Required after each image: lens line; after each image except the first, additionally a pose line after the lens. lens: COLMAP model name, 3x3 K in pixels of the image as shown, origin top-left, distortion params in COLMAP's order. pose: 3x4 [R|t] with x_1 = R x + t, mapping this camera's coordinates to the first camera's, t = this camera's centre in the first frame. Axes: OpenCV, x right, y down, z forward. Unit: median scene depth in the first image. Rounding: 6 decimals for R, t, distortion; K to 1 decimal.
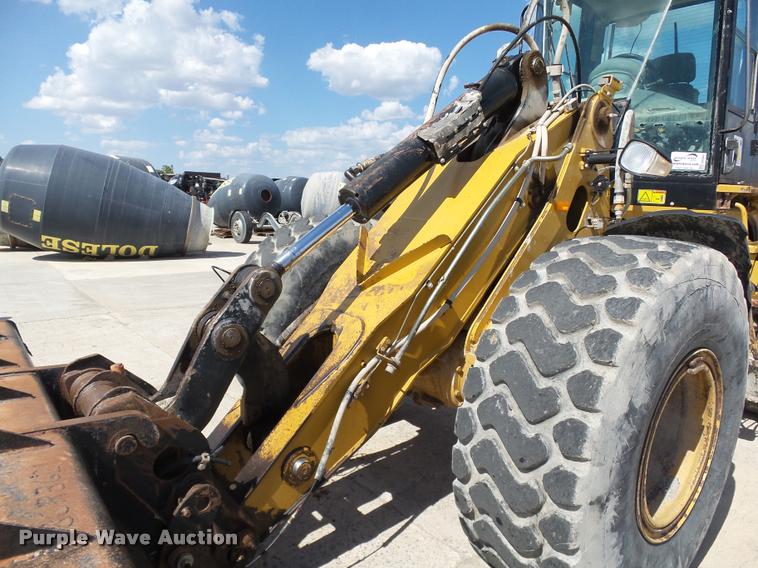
lens RADIAL K [[517.8, 0, 384.3], [0, 517.8, 283.6], [0, 0, 1]] dist [-0.003706, -0.006803]
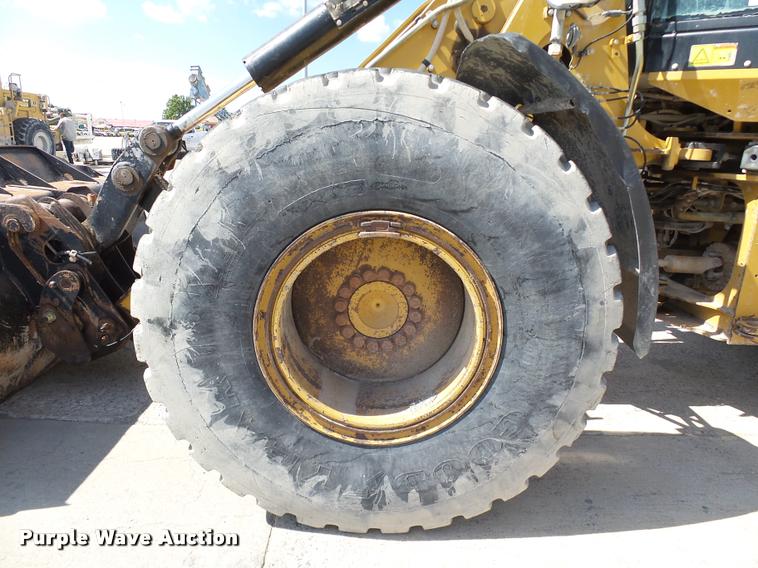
lens RADIAL K [[517.8, 0, 382.7], [0, 517.8, 279.8], [0, 0, 1]] dist [-0.003706, -0.006803]
pose [[0.780271, 0.161682, -0.604182, 0.779927], [-0.111988, 0.986514, 0.119368, 0.099331], [0.615333, -0.025478, 0.787855, 0.278242]]
